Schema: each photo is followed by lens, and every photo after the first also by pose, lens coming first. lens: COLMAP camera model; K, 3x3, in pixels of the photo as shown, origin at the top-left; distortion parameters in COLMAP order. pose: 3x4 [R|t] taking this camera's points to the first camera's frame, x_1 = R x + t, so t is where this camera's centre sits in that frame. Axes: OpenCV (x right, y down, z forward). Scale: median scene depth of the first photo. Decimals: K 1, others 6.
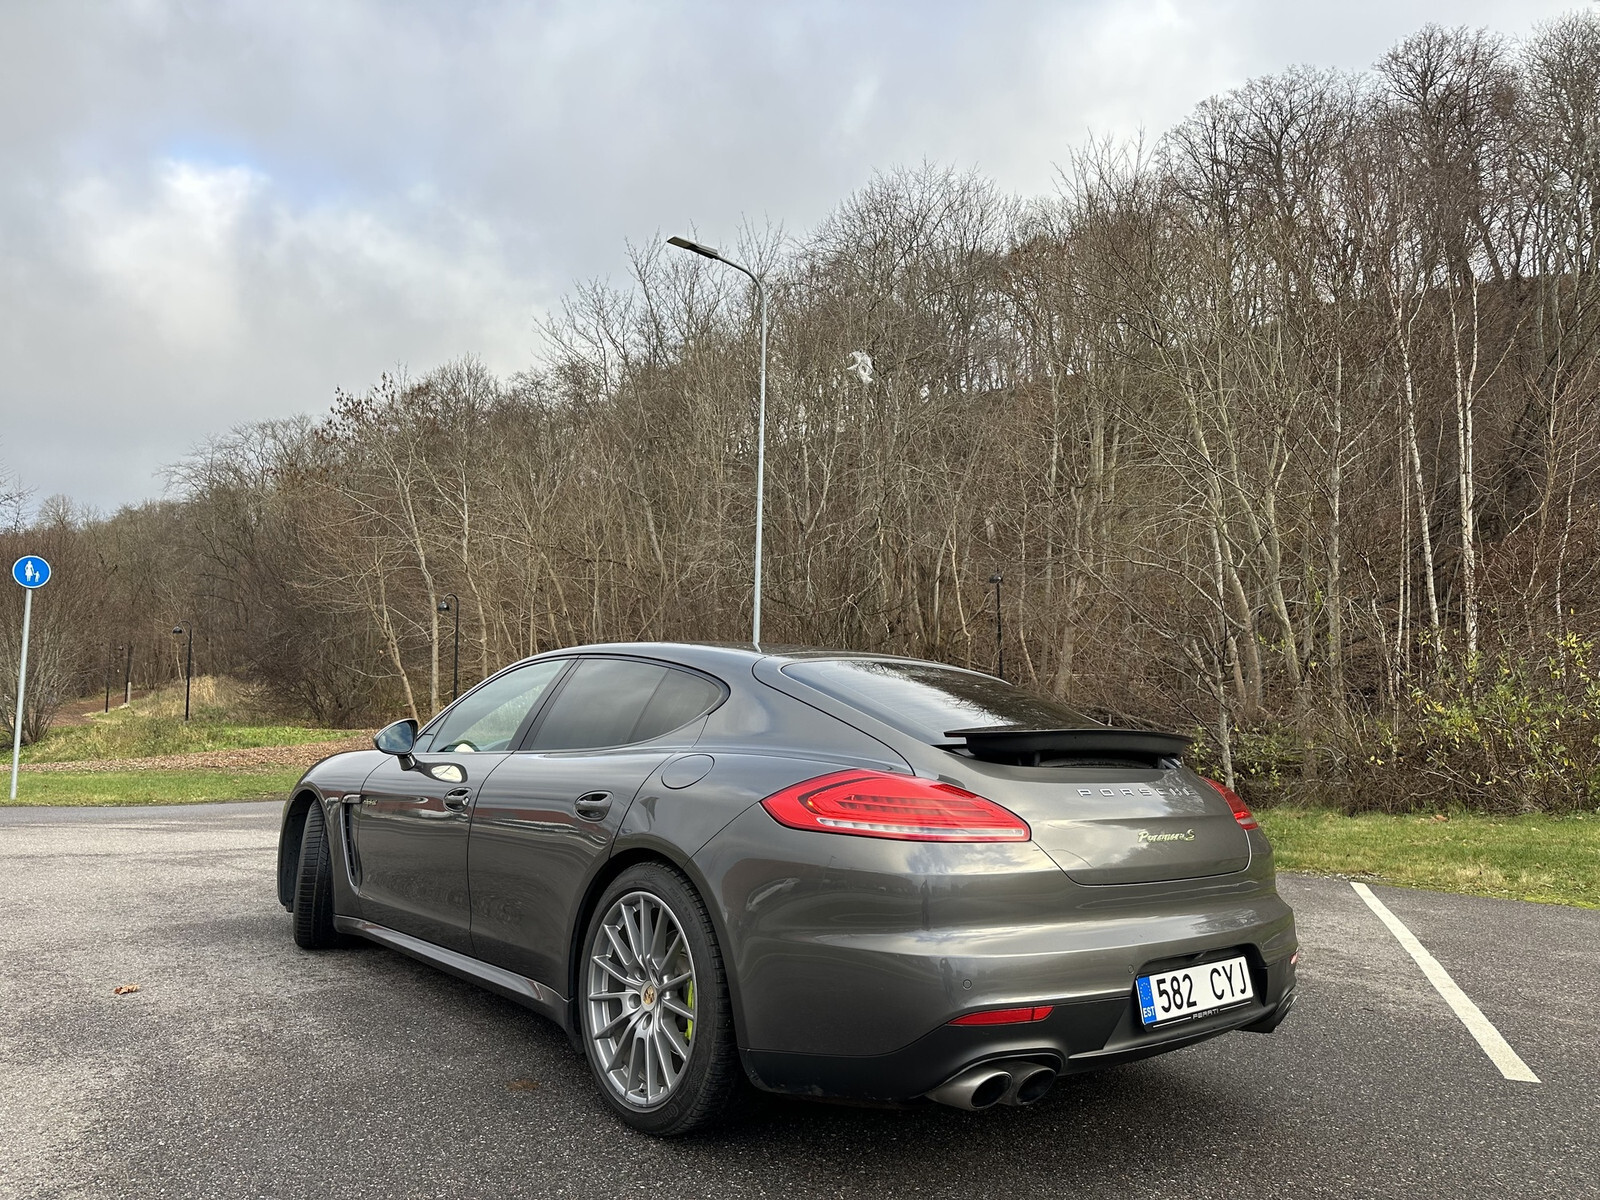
lens RADIAL K [[1055.1, 0, 800.0], [0, 1055.1, 600.0], [0, 0, 1]] dist [0.003196, -0.036522]
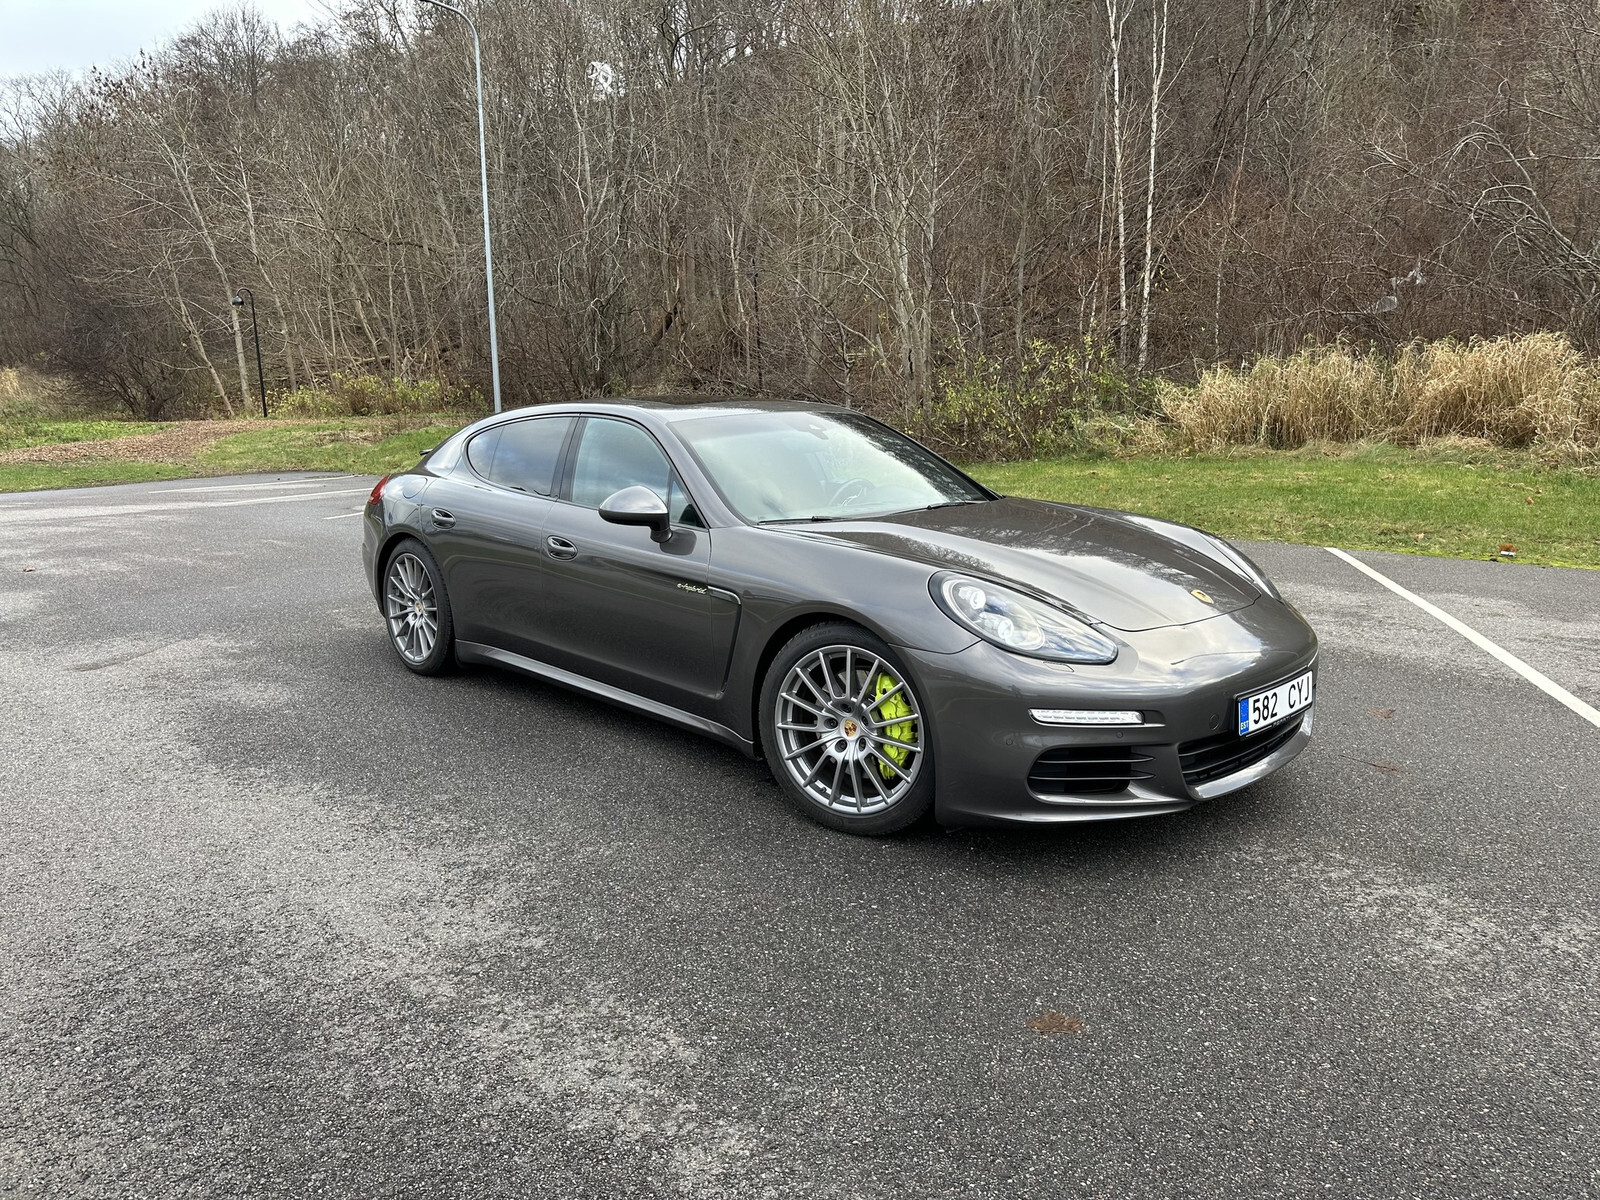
lens RADIAL K [[1055.1, 0, 800.0], [0, 1055.1, 600.0], [0, 0, 1]] dist [0.003196, -0.036522]
pose [[0.991405, -0.042636, 0.123689, 0.060663], [0.003445, 0.953589, 0.301091, -0.019571], [-0.130786, -0.298077, 0.945540, -0.121872]]
